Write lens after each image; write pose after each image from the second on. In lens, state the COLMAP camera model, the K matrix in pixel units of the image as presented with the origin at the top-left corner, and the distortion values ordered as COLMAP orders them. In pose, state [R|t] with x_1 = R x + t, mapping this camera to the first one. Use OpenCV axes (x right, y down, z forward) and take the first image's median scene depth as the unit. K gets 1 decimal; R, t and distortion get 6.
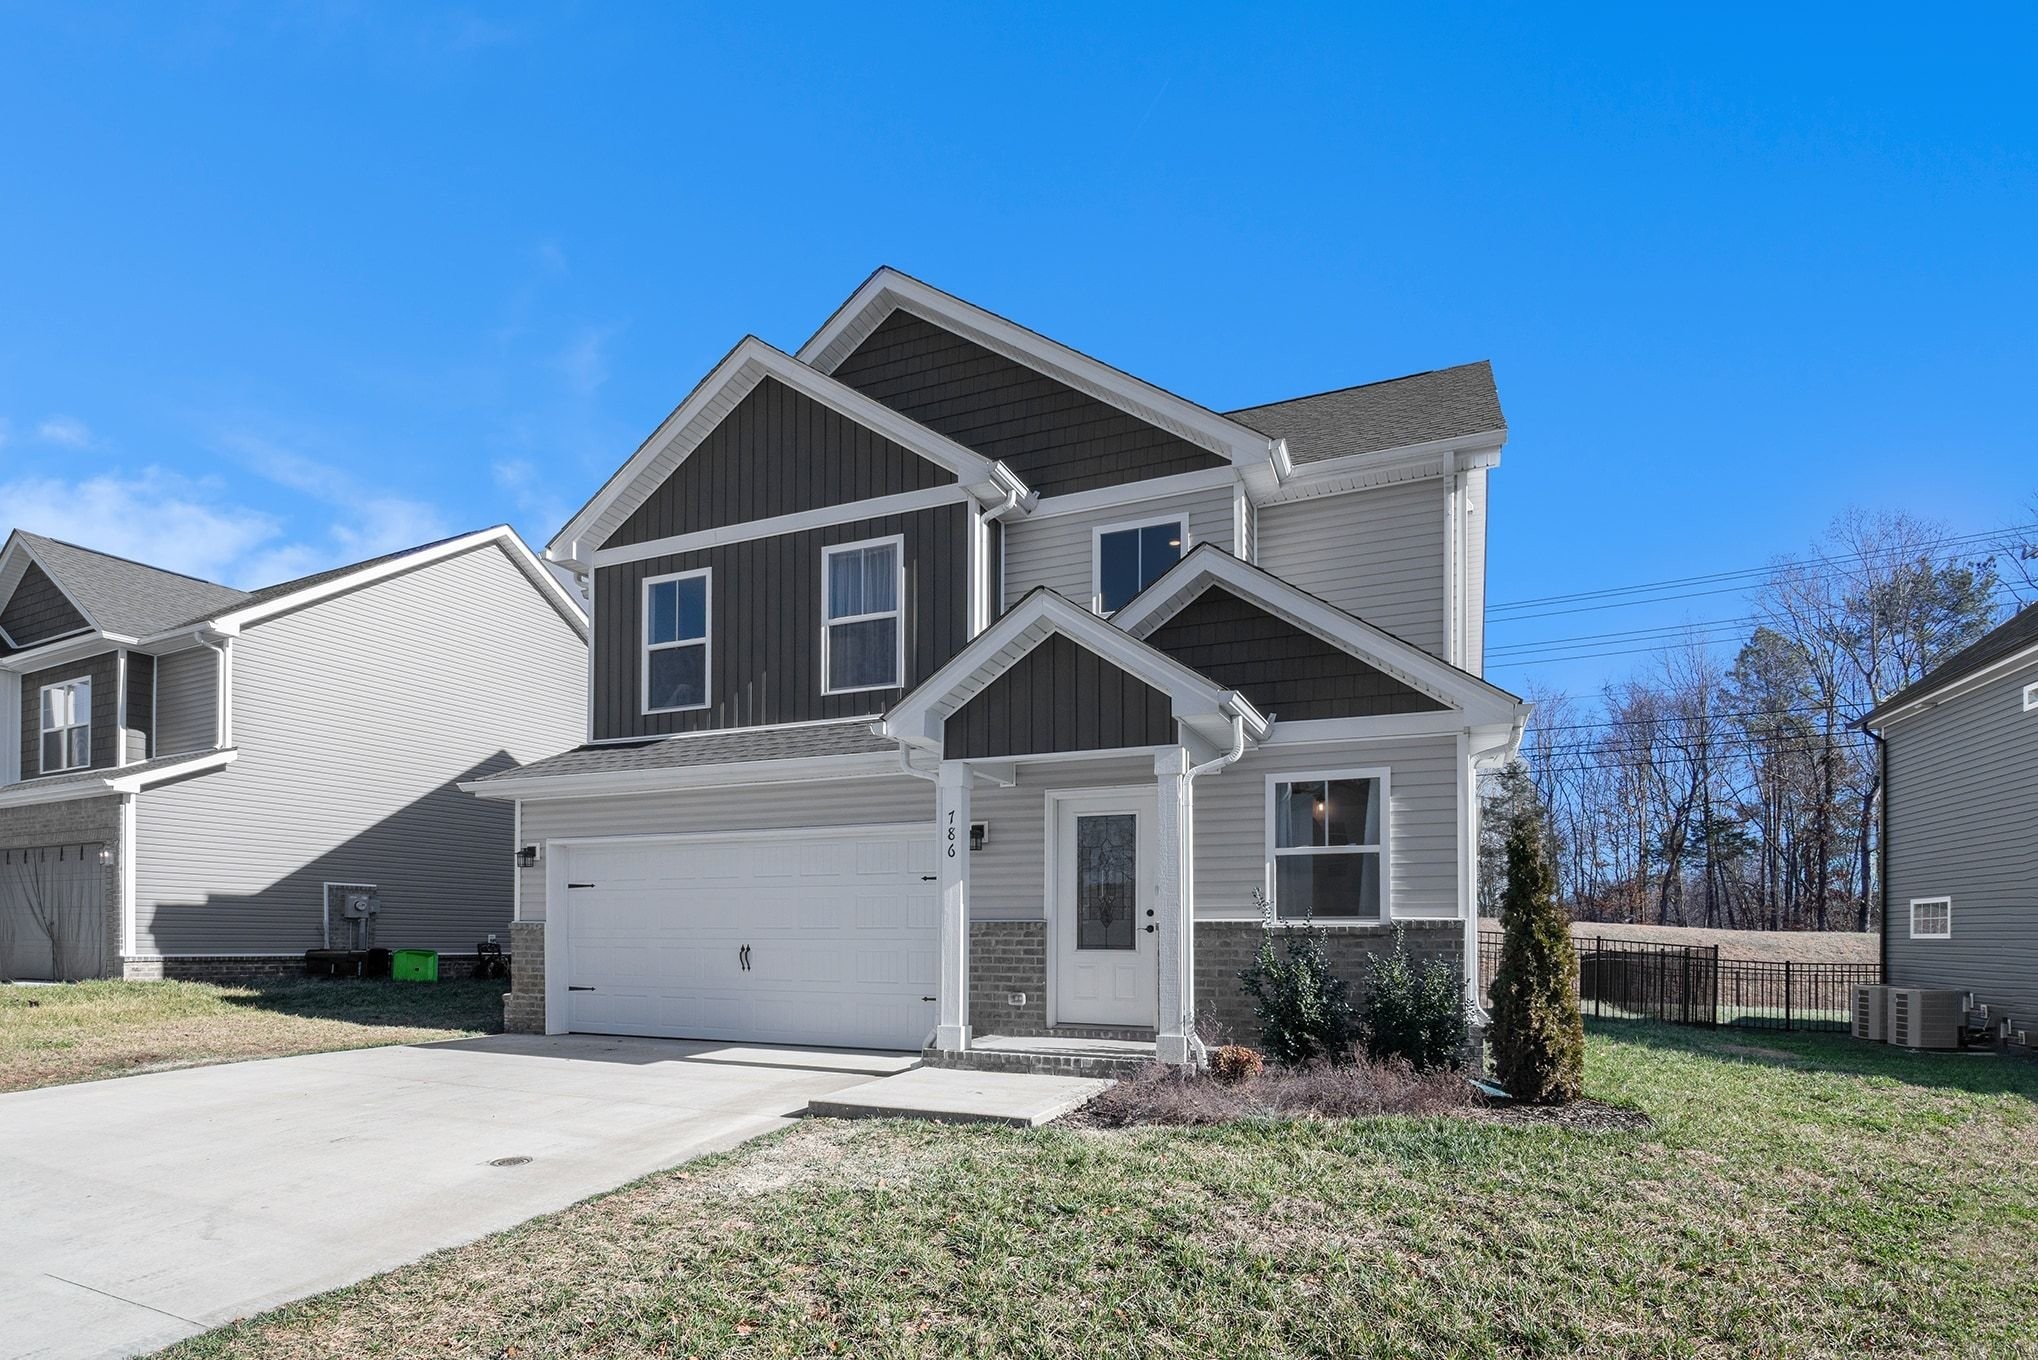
lens RADIAL K [[1060.9, 0, 1058.8], [0, 1060.9, 745.9], [0, 0, 1]] dist [-0.010984, -0.000799]
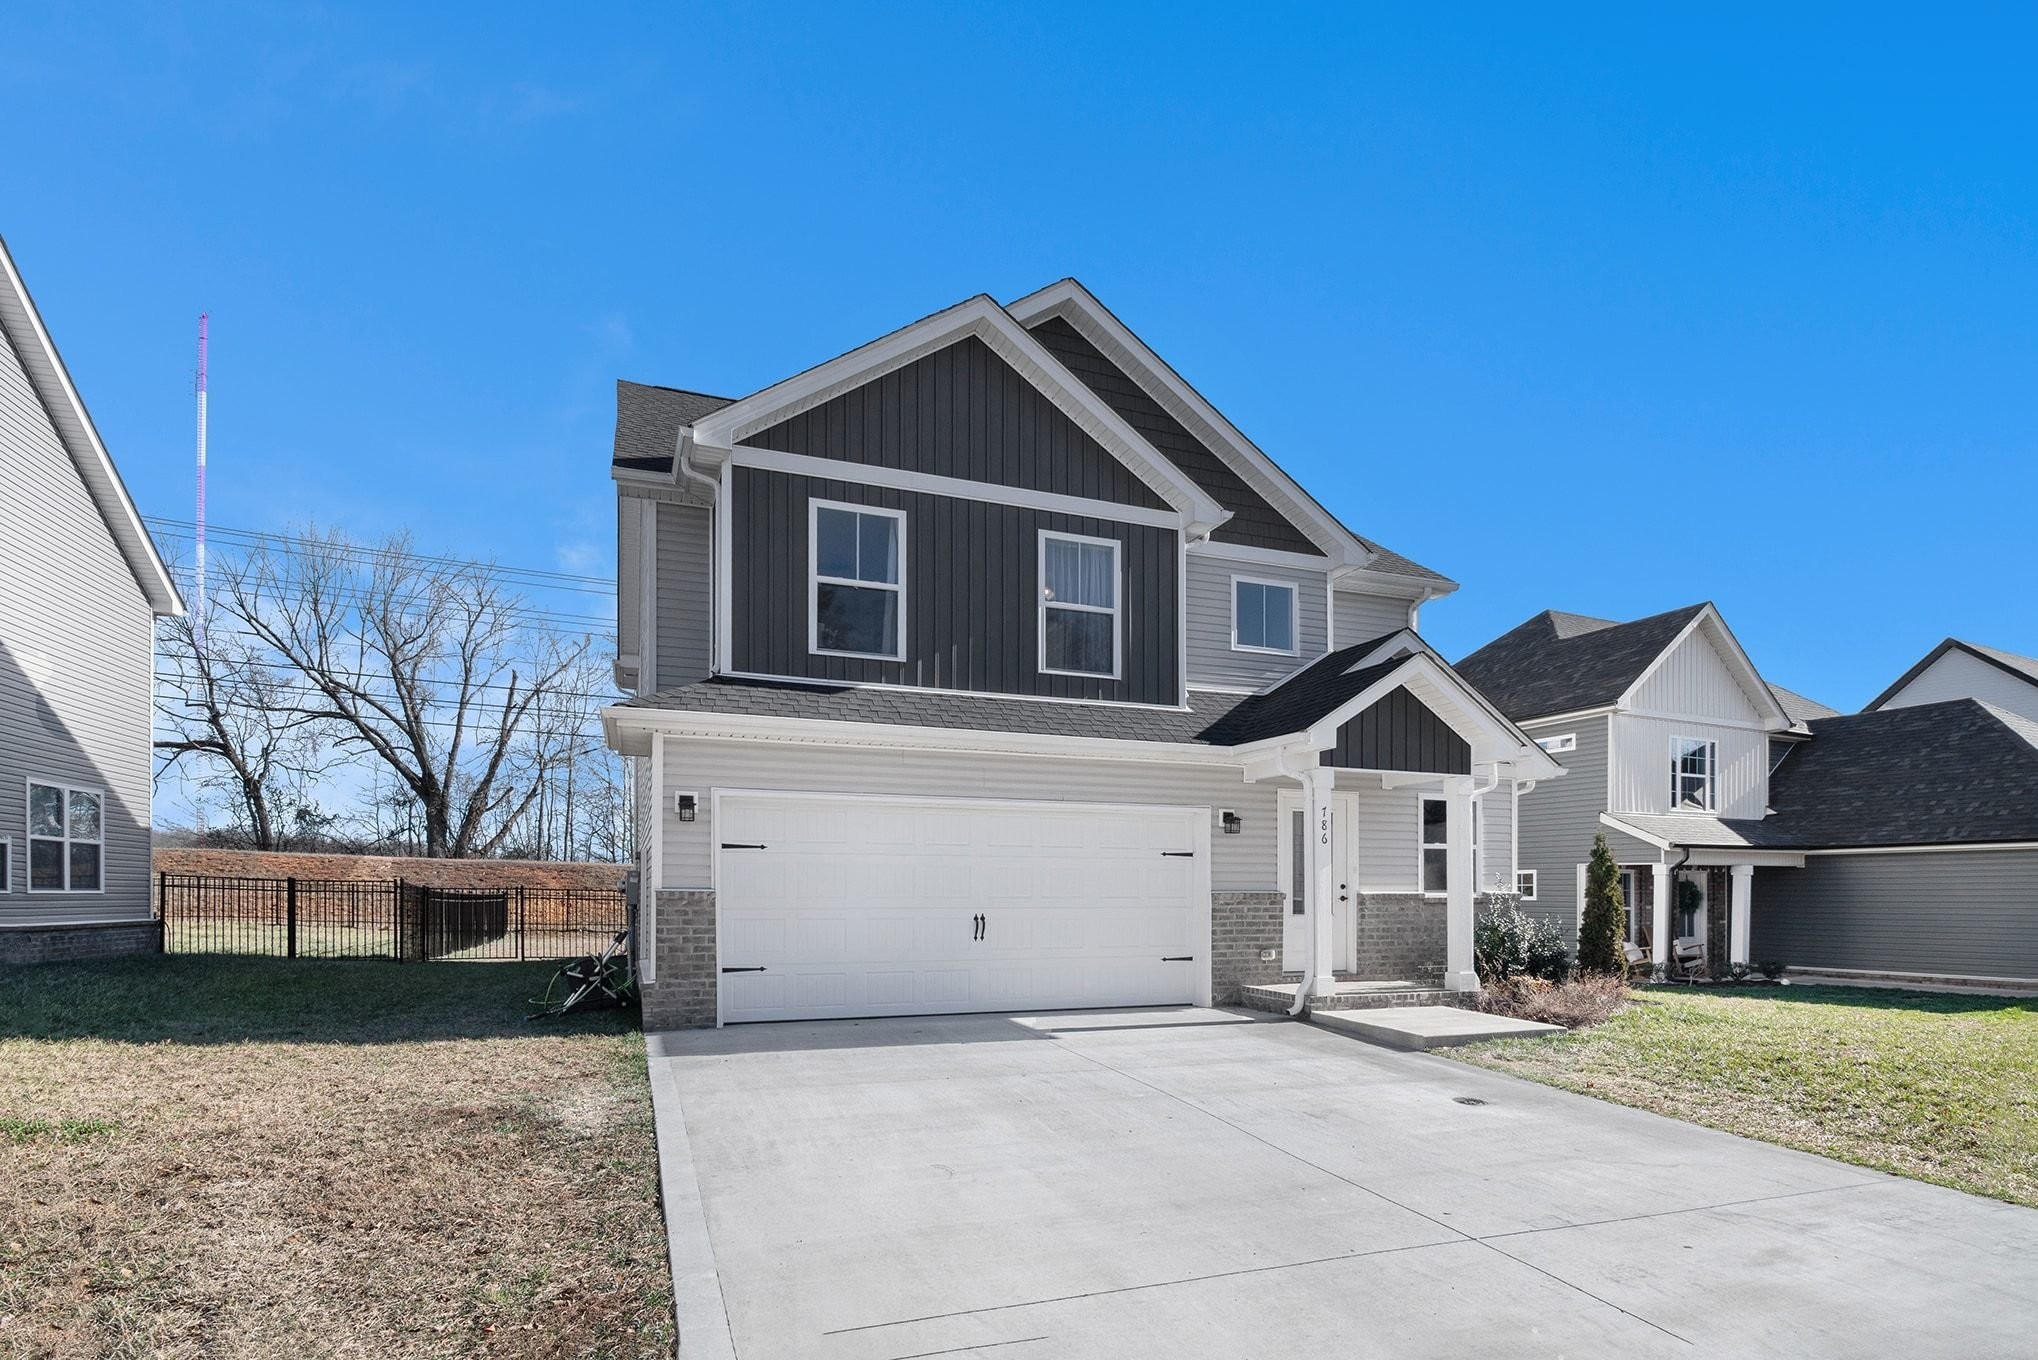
lens RADIAL K [[1076.3, 0, 968.9], [0, 1076.3, 682.5], [0, 0, 1]] dist [-0.008943, -0.001323]
pose [[0.705259, 0.133558, 0.696255, -1.031954], [-0.126873, 0.990017, -0.061394, 0.036504], [-0.697504, -0.045038, 0.715164, 0.299418]]
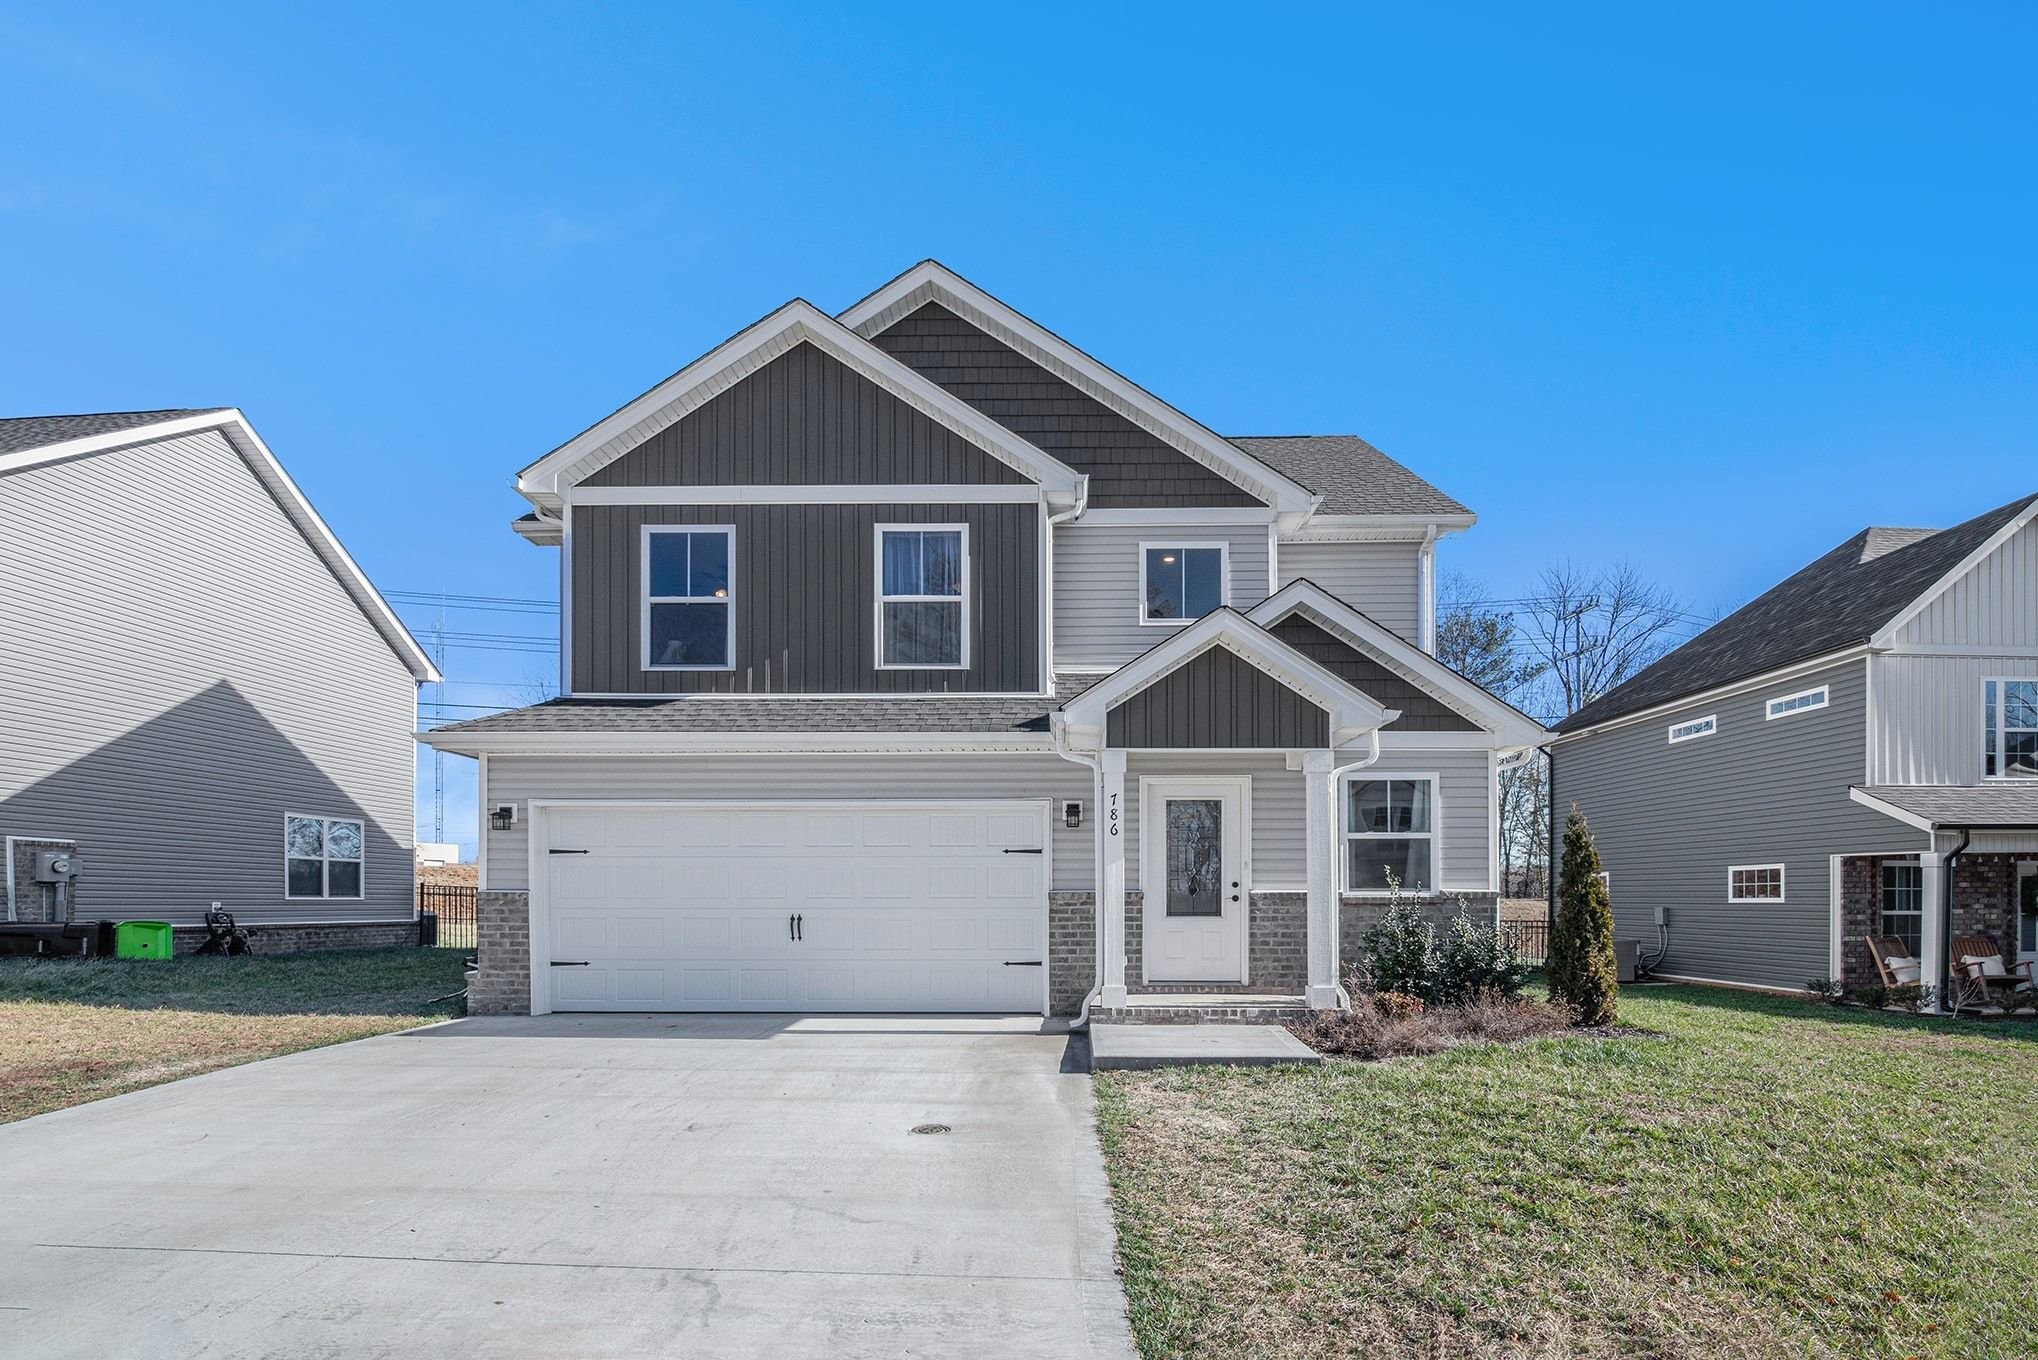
lens RADIAL K [[1049.5, 0, 1011.0], [0, 1049.5, 706.1], [0, 0, 1]] dist [0.000360, -0.016846]
pose [[0.923303, 0.065813, 0.378391, -0.495611], [-0.064799, 0.997779, -0.015426, -0.005285], [-0.378566, -0.010277, 0.925517, 0.014247]]
